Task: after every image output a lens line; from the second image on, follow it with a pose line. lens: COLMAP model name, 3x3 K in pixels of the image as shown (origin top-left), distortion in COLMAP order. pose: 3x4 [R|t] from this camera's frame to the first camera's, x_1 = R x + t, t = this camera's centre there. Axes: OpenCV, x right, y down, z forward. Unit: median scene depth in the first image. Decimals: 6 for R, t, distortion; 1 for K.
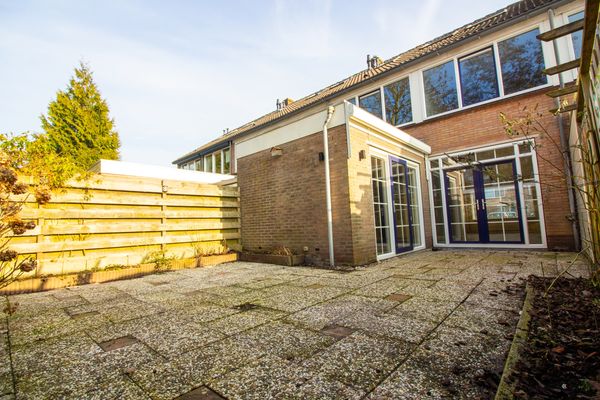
lens RADIAL K [[281.3, 0, 299.0], [0, 281.3, 200.2], [0, 0, 1]] dist [-0.013655, -0.001199]
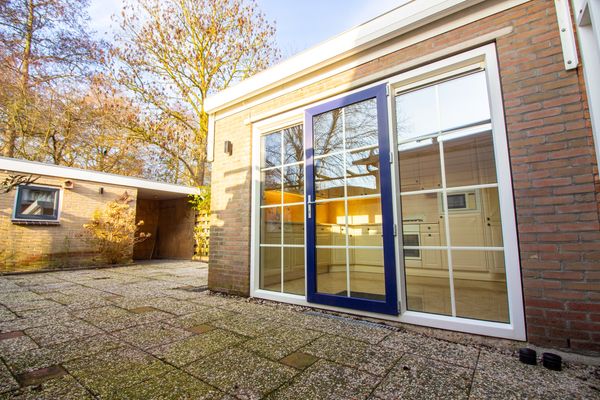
lens RADIAL K [[281.3, 0, 300.9], [0, 281.3, 200.3], [0, 0, 1]] dist [-0.013655, -0.001199]
pose [[0.116451, -0.085030, -0.989550, 0.719729], [0.096486, 0.992584, -0.073936, 0.040373], [0.988499, -0.086868, 0.123792, 0.794269]]
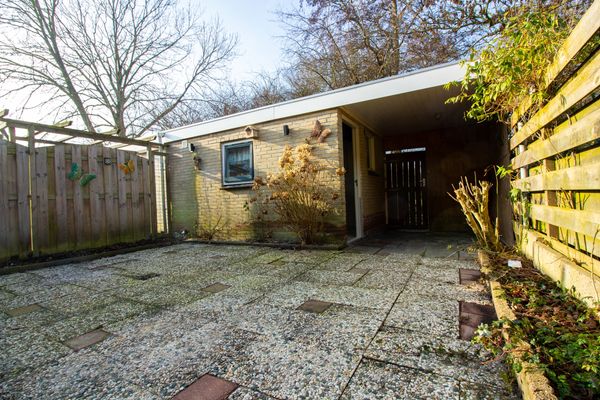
lens RADIAL K [[281.3, 0, 300.5], [0, 281.3, 199.8], [0, 0, 1]] dist [-0.013655, -0.001199]
pose [[-0.967512, 0.082161, -0.239101, 0.355594], [0.104481, 0.991124, -0.082202, 0.056845], [0.230225, -0.104513, -0.967509, 0.813106]]
